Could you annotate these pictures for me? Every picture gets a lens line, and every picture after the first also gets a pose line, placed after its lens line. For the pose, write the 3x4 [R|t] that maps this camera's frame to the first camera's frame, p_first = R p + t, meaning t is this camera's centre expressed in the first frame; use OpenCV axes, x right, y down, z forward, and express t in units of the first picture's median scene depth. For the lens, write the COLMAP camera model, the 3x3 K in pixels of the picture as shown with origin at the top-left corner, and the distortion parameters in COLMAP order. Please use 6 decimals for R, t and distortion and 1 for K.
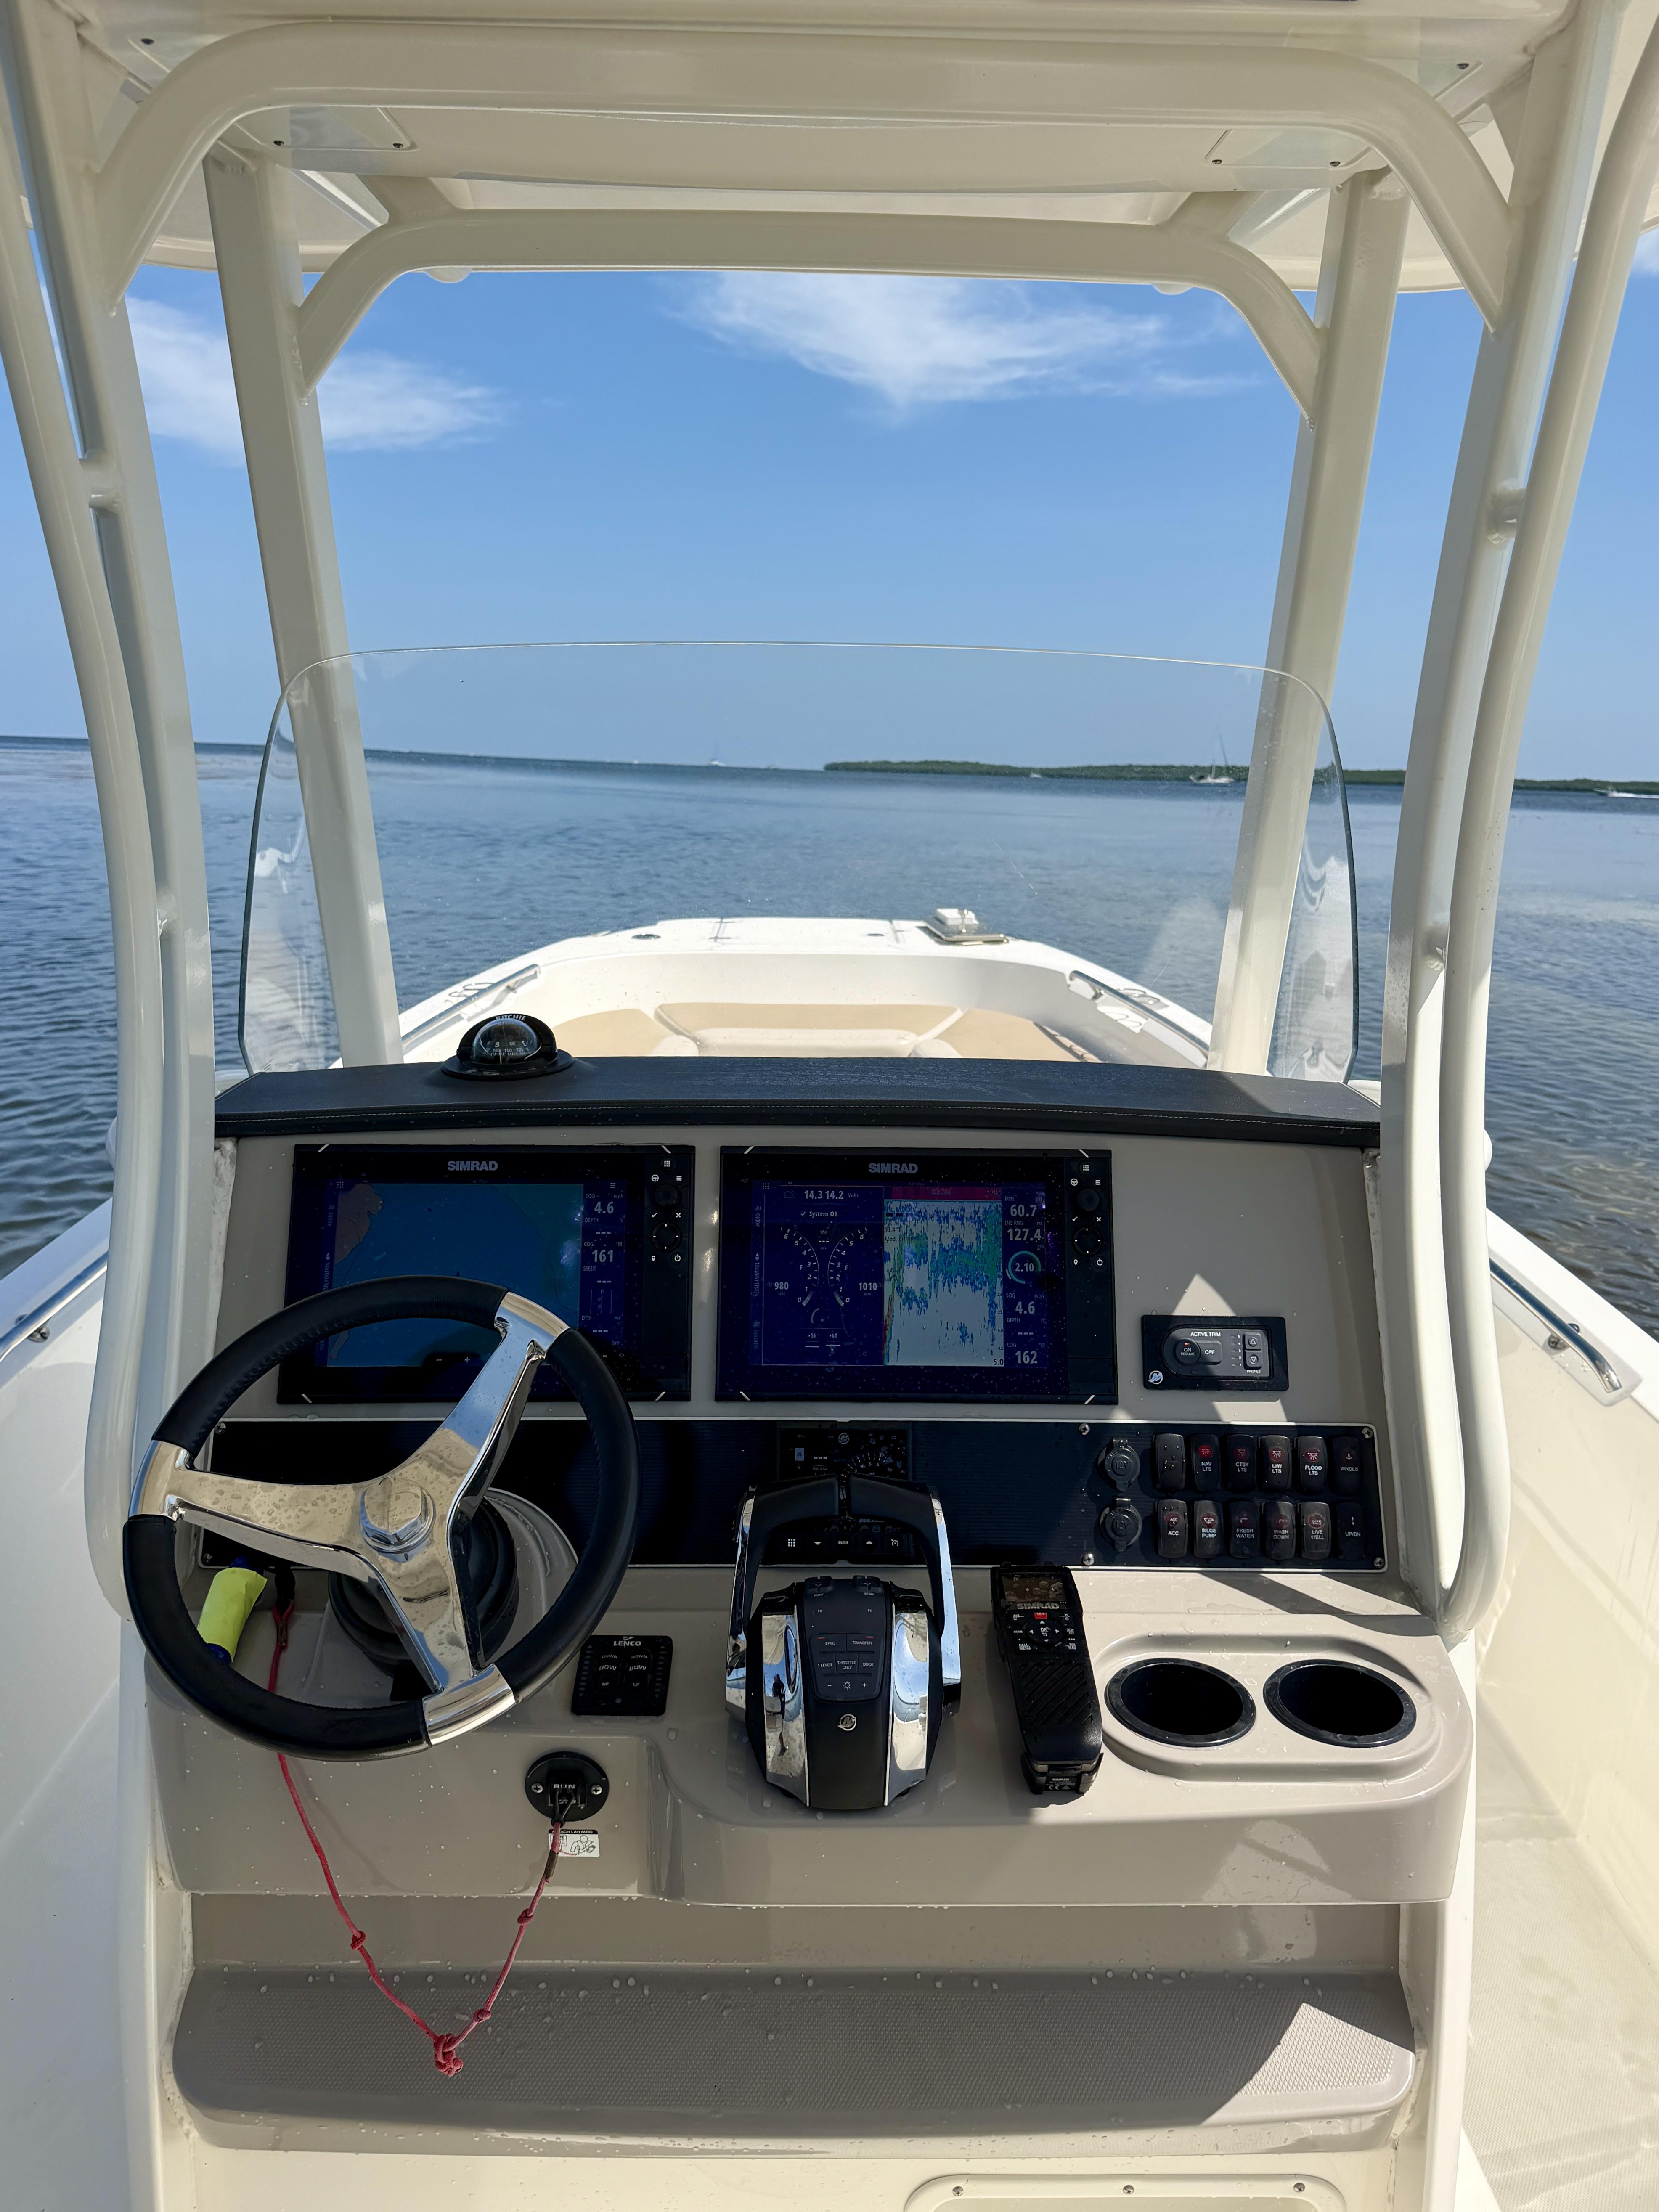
lens RADIAL K [[1094.4, 0, 829.5], [0, 1094.4, 1106.0], [0, 0, 1]] dist [-0.000140, 0.000034]
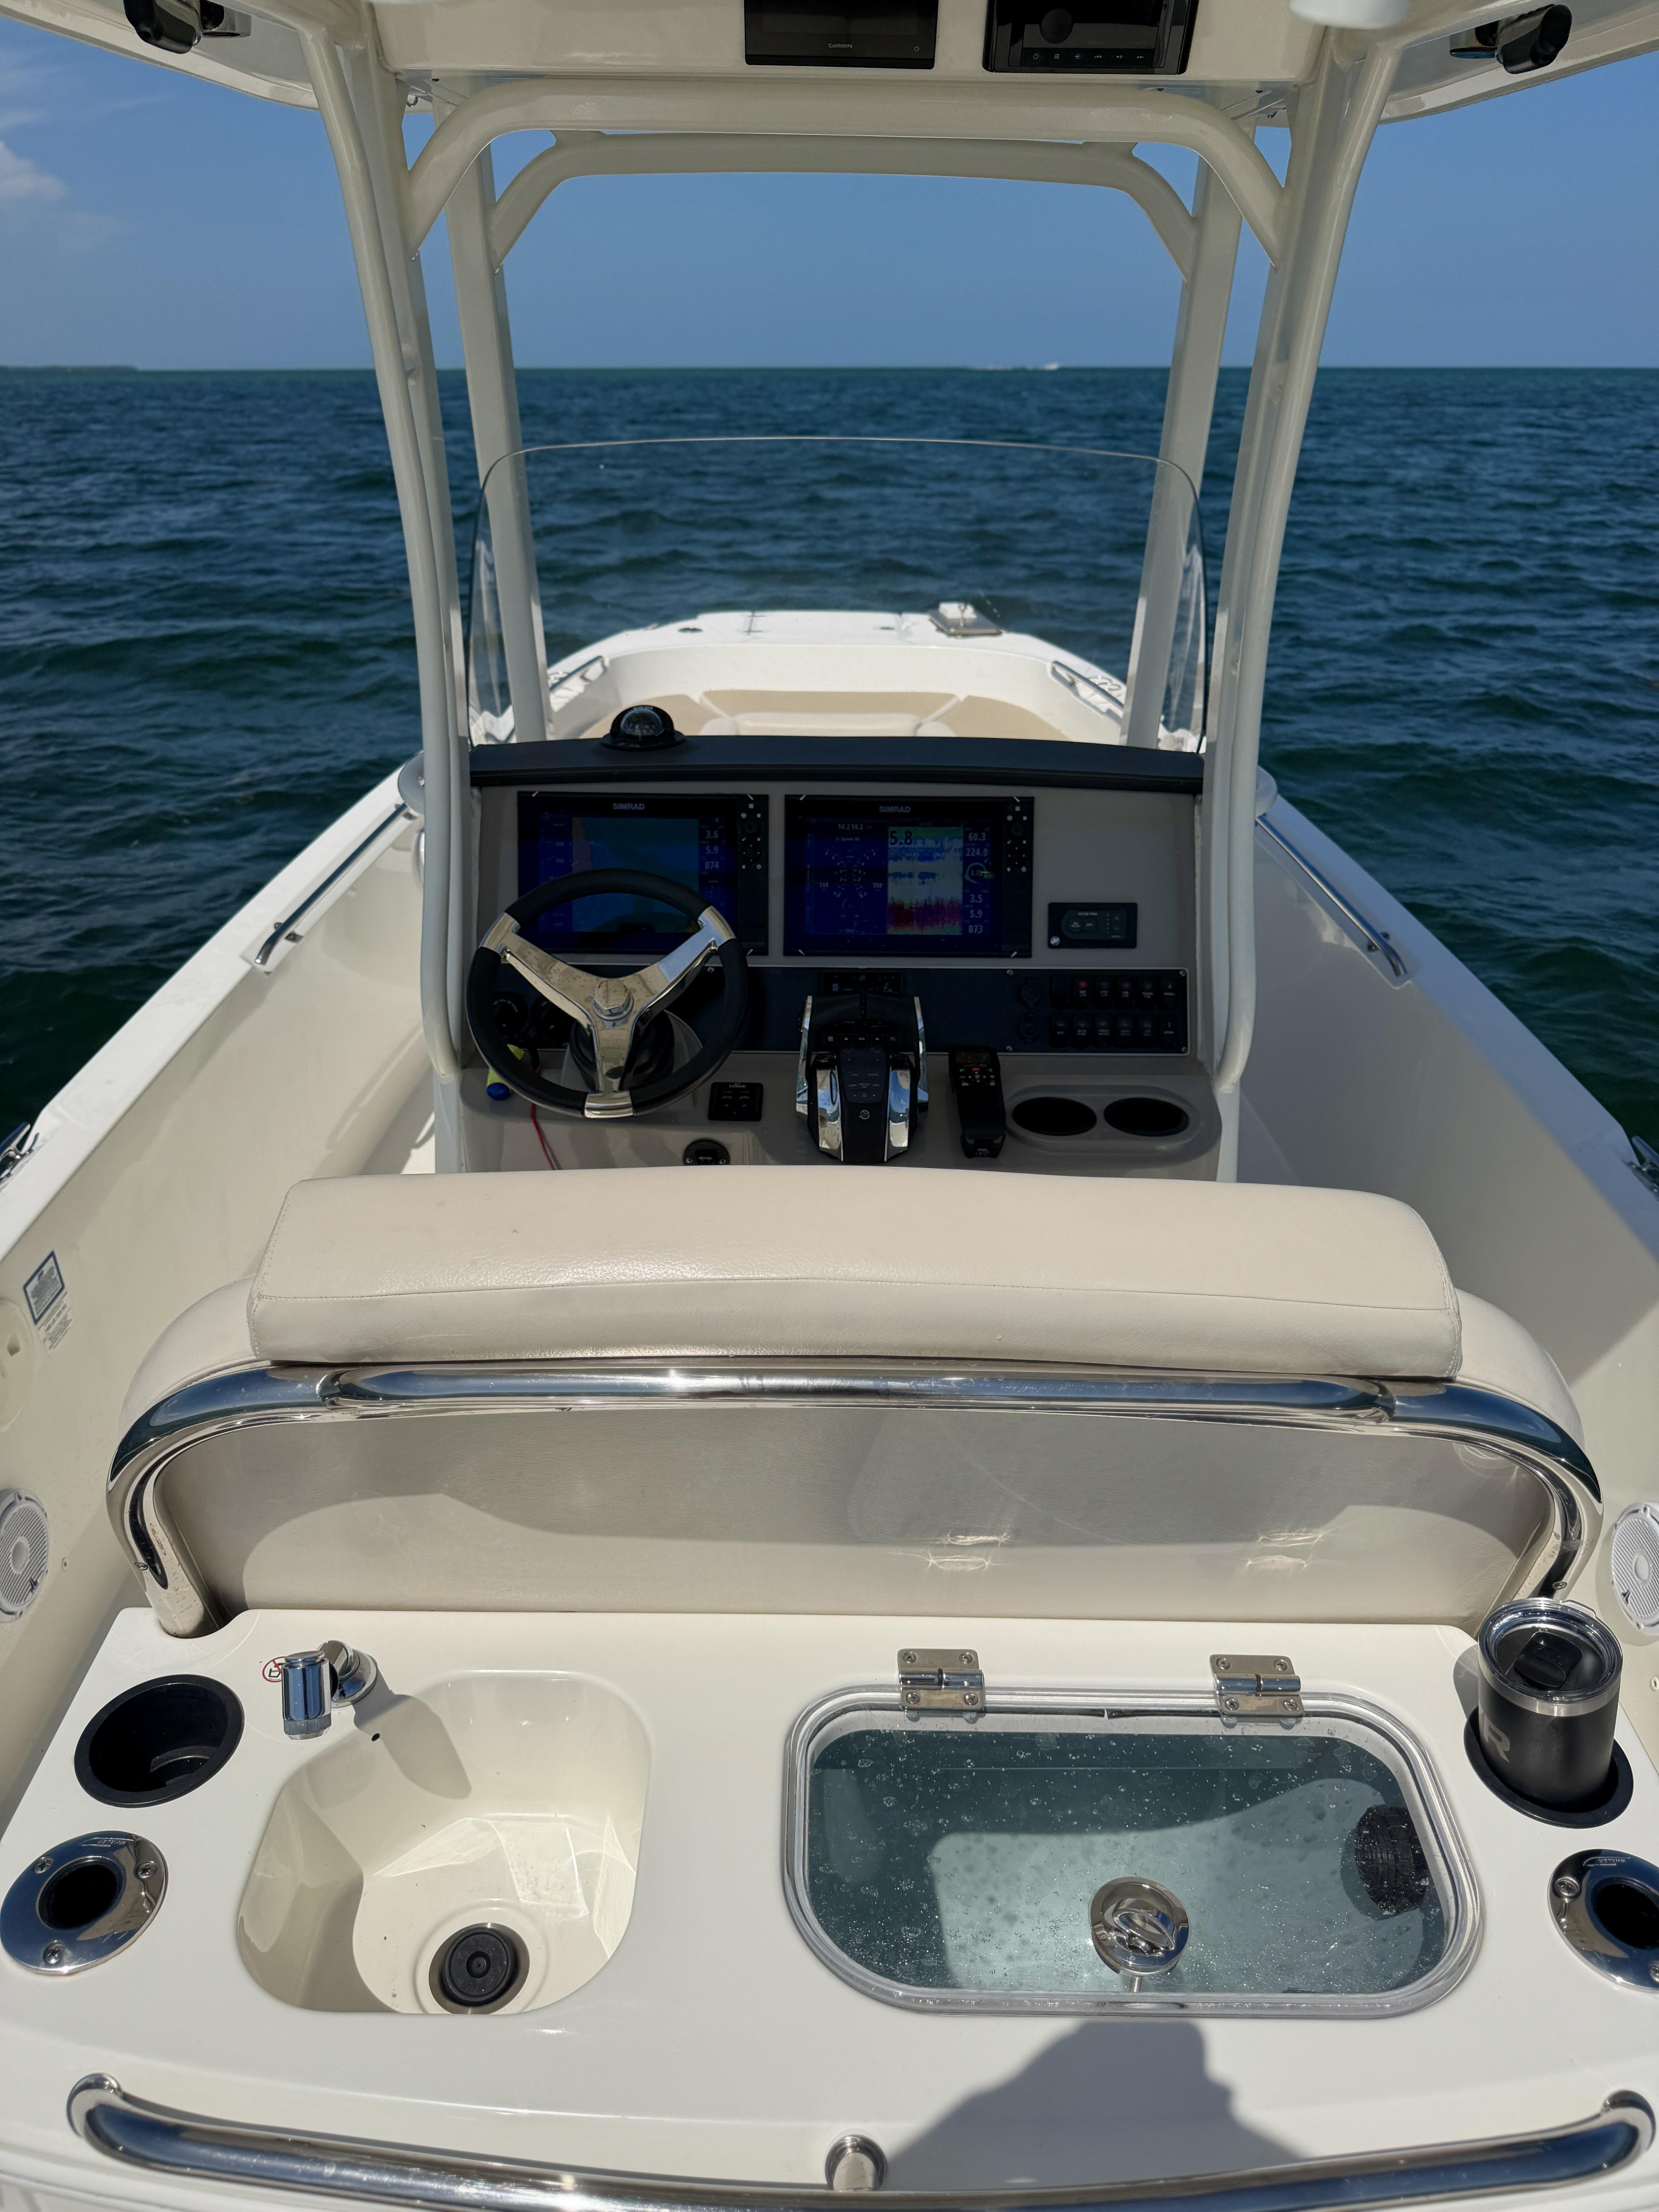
lens RADIAL K [[1344.1, 0, 829.5], [0, 1344.1, 1106.0], [0, 0, 1]] dist [0.064915, 0.000007]
pose [[0.999987, 0.001638, -0.004784, -0.026266], [-0.000573, 0.976679, 0.214703, 0.058295], [0.005024, -0.214698, 0.976668, -1.003701]]
